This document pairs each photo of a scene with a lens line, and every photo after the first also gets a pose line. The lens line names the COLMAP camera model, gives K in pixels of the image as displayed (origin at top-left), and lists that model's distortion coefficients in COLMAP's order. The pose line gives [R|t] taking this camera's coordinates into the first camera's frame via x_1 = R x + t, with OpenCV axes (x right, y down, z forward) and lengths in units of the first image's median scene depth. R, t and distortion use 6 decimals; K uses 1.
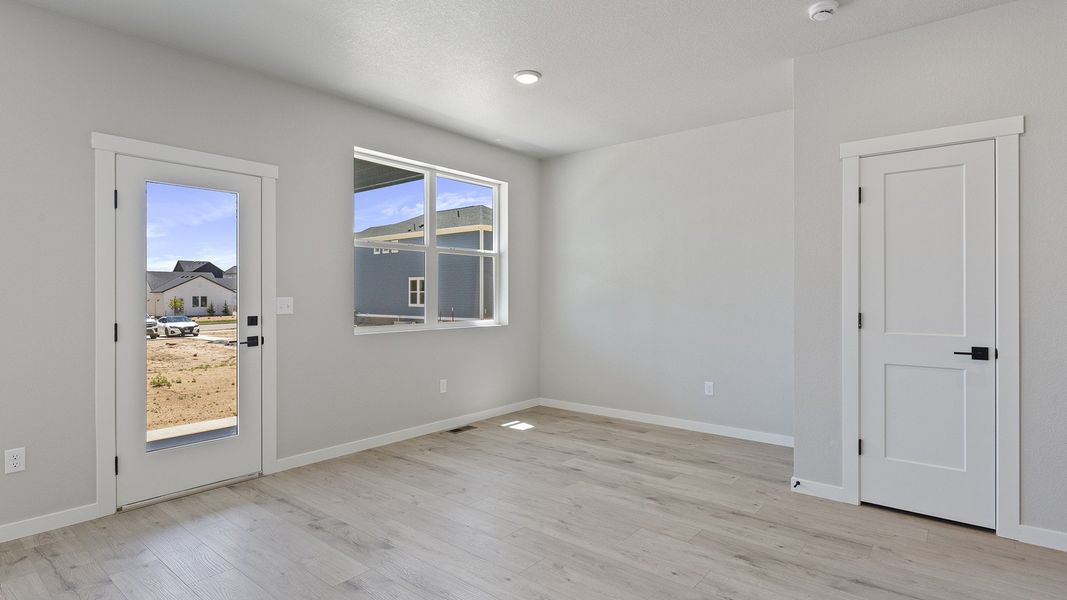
lens RADIAL K [[530.9, 0, 532.8], [0, 530.9, 295.9], [0, 0, 1]] dist [0.000201, -0.001581]
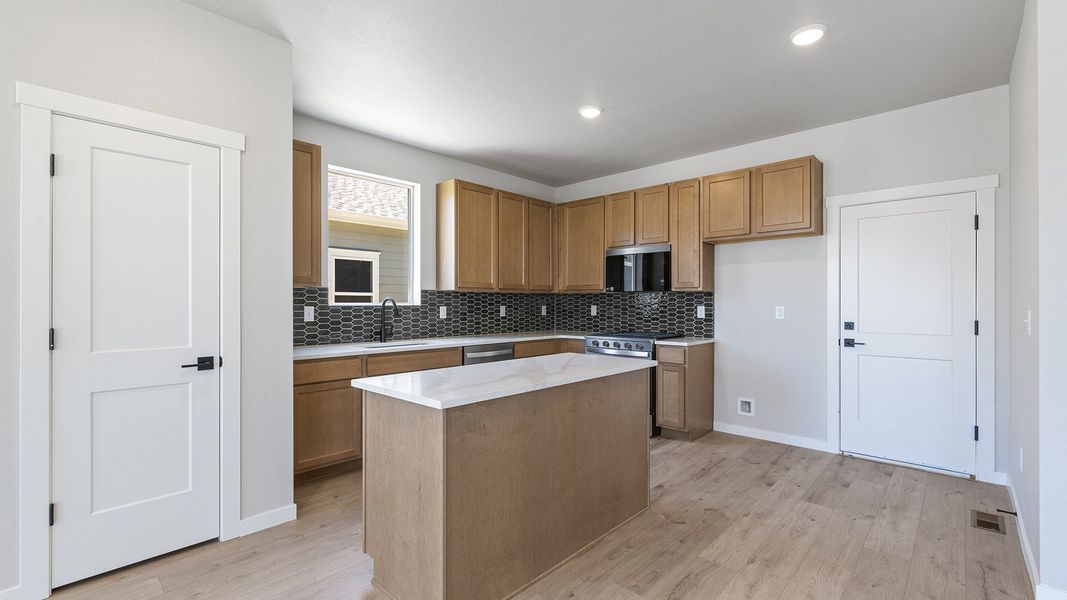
lens RADIAL K [[459.5, 0, 533.1], [0, 459.5, 302.3], [0, 0, 1]] dist [-0.000079, 0.000123]
pose [[0.066950, 0.001662, 0.997755, 0.031233], [0.000997, 0.999998, -0.001732, -0.001362], [-0.997756, 0.001110, 0.066949, 0.260606]]
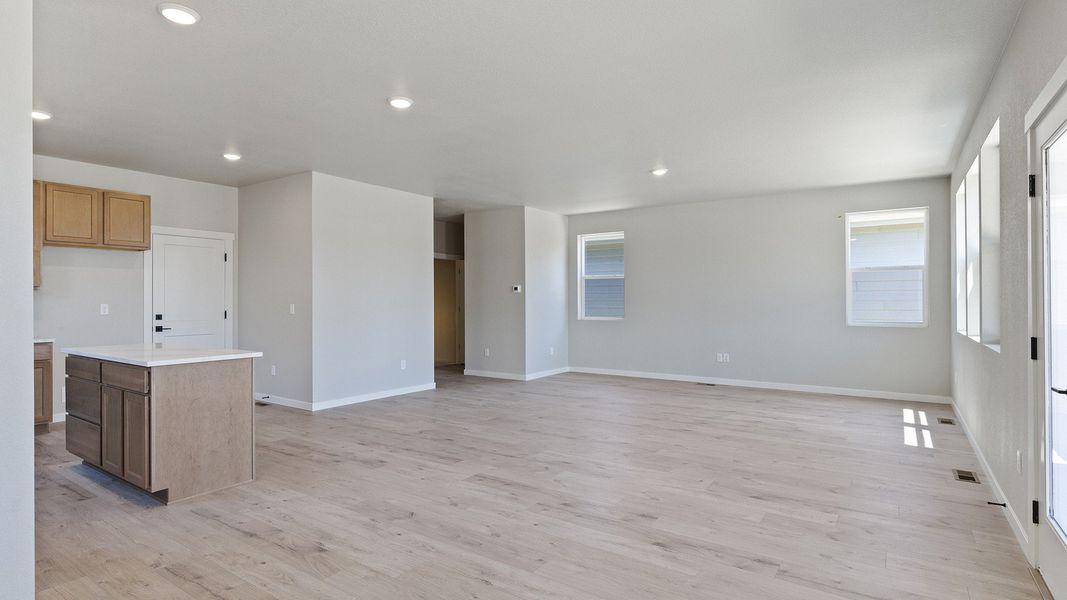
lens RADIAL K [[530.9, 0, 535.0], [0, 530.9, 298.0], [0, 0, 1]] dist [0.000201, -0.001581]
pose [[-0.996087, 0.000474, -0.088376, 0.043872], [0.000751, 0.999995, -0.003100, -0.005502], [0.088374, -0.003155, -0.996082, 1.467609]]
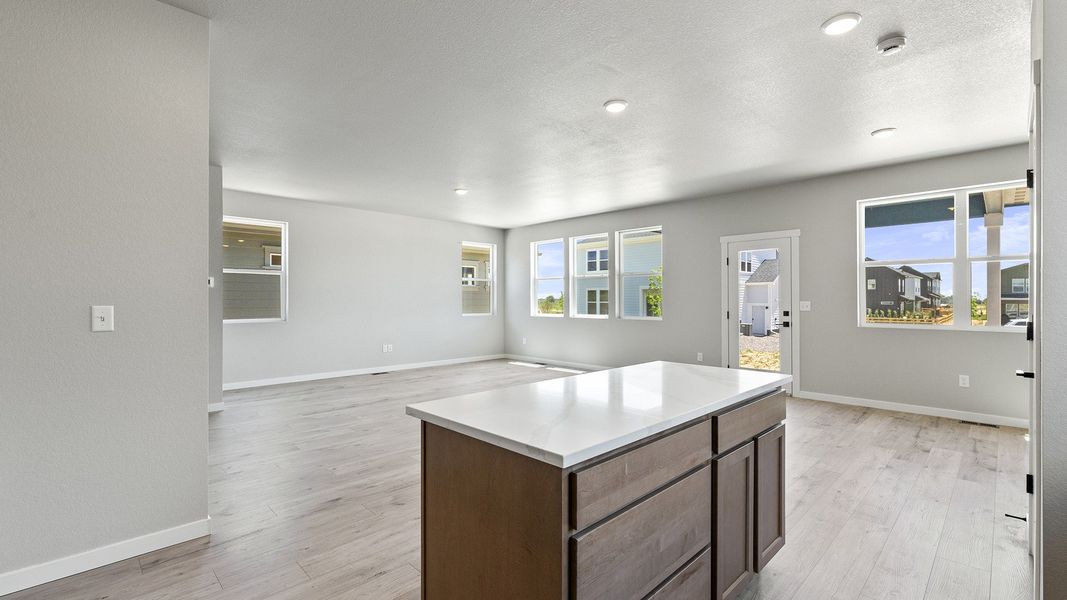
lens RADIAL K [[459.5, 0, 532.2], [0, 459.5, 299.1], [0, 0, 1]] dist [-0.000079, 0.000123]
pose [[-0.104594, -0.001821, -0.994513, 1.228634], [-0.001692, 0.999997, -0.001653, -0.000818], [0.994514, 0.001510, -0.104597, 0.263895]]
